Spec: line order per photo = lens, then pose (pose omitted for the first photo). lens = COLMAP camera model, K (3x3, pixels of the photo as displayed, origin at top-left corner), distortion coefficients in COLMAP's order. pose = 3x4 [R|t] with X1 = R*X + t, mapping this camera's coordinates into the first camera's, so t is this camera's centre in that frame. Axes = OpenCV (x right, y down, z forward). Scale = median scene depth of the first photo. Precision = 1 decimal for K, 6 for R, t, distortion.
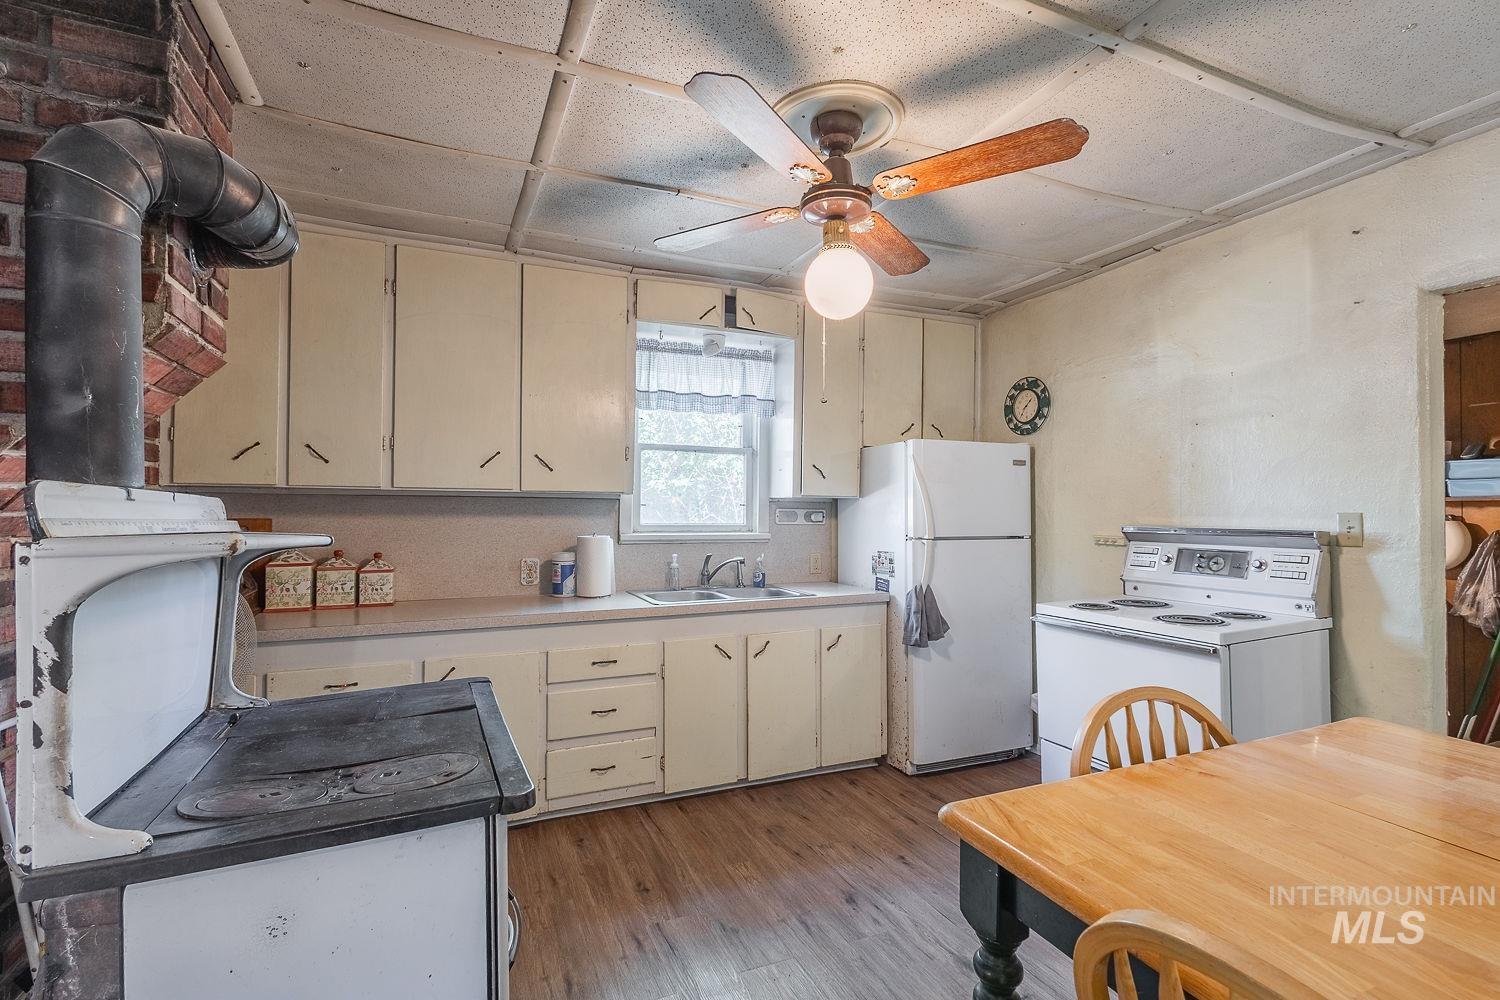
lens RADIAL K [[697.1, 0, 747.1], [0, 697.1, 500.1], [0, 0, 1]] dist [0.006013, -0.000145]
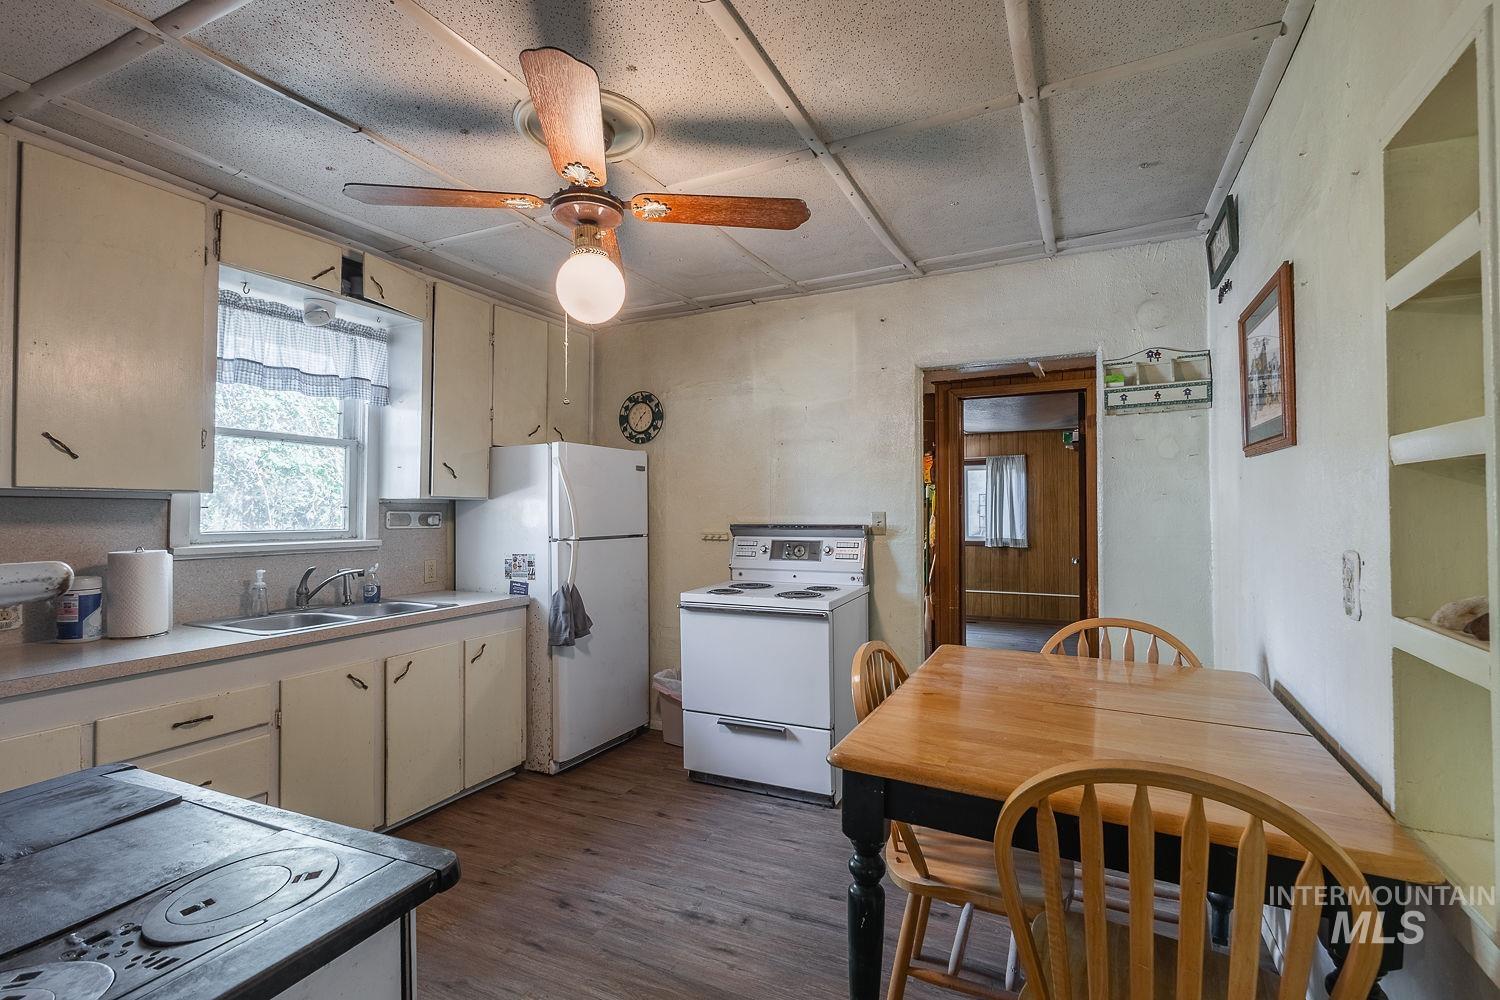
lens RADIAL K [[693.2, 0, 750.0], [0, 693.2, 500.0], [0, 0, 1]] dist [0.003840, 0.000065]
pose [[0.764150, 0.004331, 0.645024, -0.198191], [-0.003633, 0.999990, -0.002411, -0.001498], [-0.645028, -0.000501, 0.764158, 0.050409]]
